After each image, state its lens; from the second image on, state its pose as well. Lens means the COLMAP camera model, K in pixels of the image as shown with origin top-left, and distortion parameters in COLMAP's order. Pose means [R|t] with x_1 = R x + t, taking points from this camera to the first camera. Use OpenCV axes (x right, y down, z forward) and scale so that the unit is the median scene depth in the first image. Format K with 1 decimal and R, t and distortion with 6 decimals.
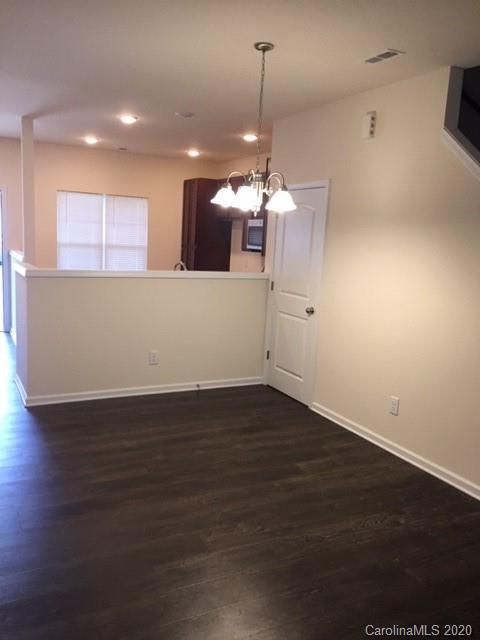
lens RADIAL K [[535.0, 0, 240.0], [0, 535.0, 320.0], [0, 0, 1]] dist [0.080979, -0.000586]
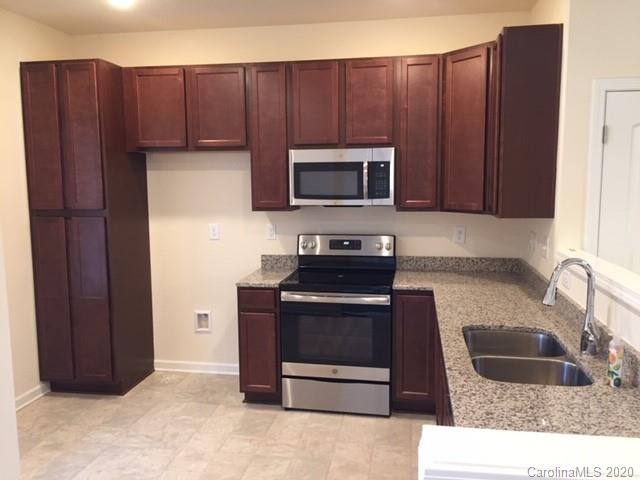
lens RADIAL K [[552.3, 0, 320.0], [0, 552.3, 240.0], [0, 0, 1]] dist [-0.001504, -0.001341]
pose [[0.612105, -0.144939, 0.777380, -0.340757], [0.157151, 0.985747, 0.060049, -0.114603], [-0.775004, 0.085410, 0.626158, 0.583973]]
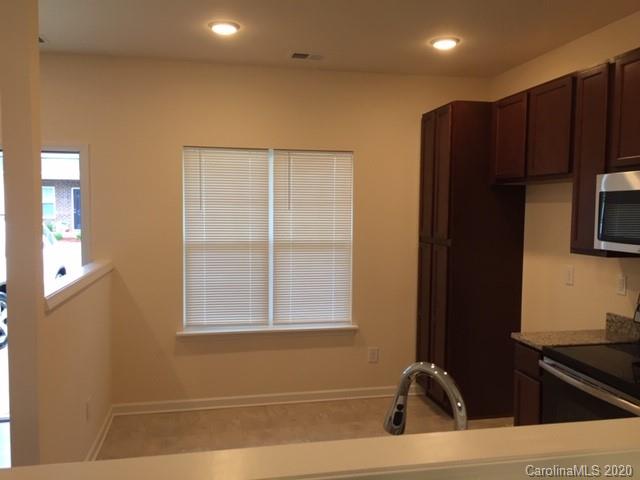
lens RADIAL K [[535.0, 0, 320.0], [0, 535.0, 240.0], [0, 0, 1]] dist [0.080979, -0.000586]
pose [[0.958352, -0.027277, -0.284285, -0.057110], [-0.002150, 0.994711, -0.102689, -0.089381], [0.285583, 0.099024, 0.953224, 0.514953]]
